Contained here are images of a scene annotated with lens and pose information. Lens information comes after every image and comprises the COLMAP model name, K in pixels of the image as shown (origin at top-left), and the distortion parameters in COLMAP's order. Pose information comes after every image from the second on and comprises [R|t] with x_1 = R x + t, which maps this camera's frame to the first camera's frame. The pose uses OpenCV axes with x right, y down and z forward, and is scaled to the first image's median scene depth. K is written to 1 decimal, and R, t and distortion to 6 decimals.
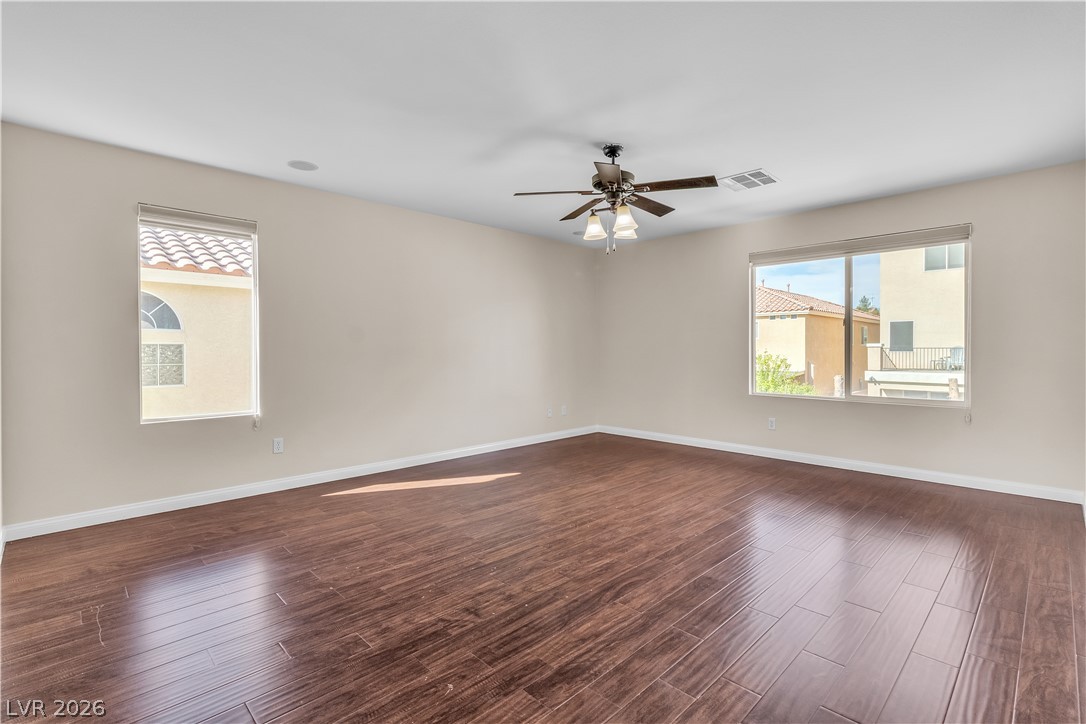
lens RADIAL K [[509.2, 0, 543.8], [0, 509.2, 360.9], [0, 0, 1]] dist [0.002439, 0.000948]
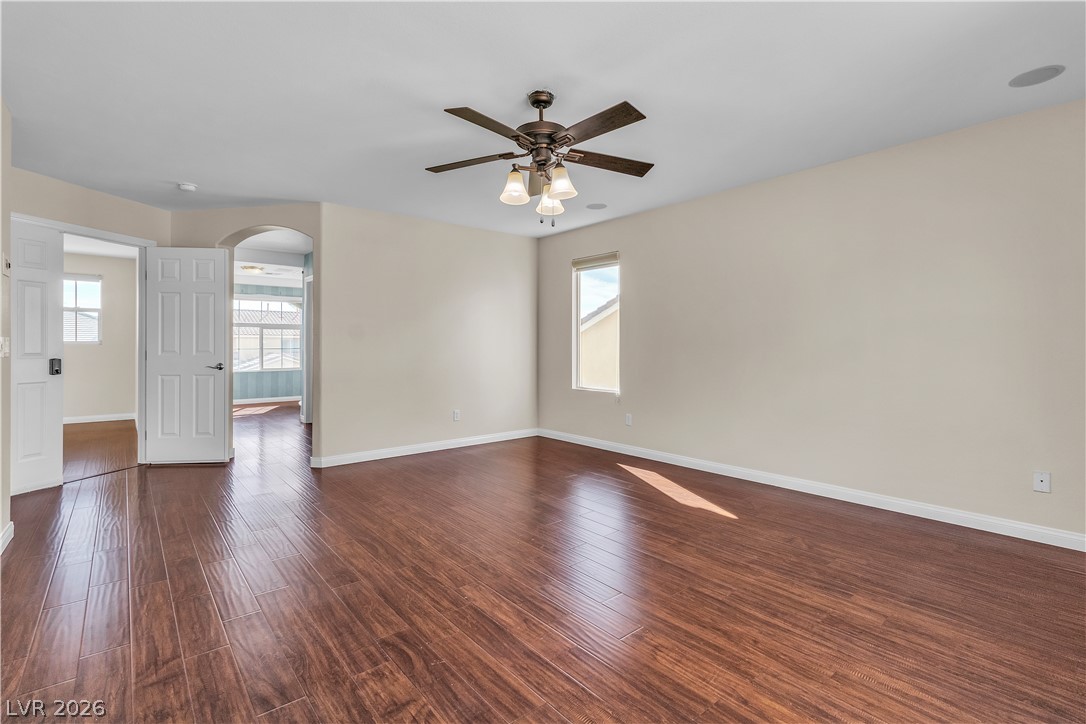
lens RADIAL K [[509.2, 0, 544.1], [0, 509.2, 350.8], [0, 0, 1]] dist [0.002439, 0.000948]
pose [[-0.091030, 0.010274, -0.995795, 1.157878], [-0.023364, 0.999650, 0.012450, -0.029209], [0.995574, 0.024399, -0.090758, 1.334222]]
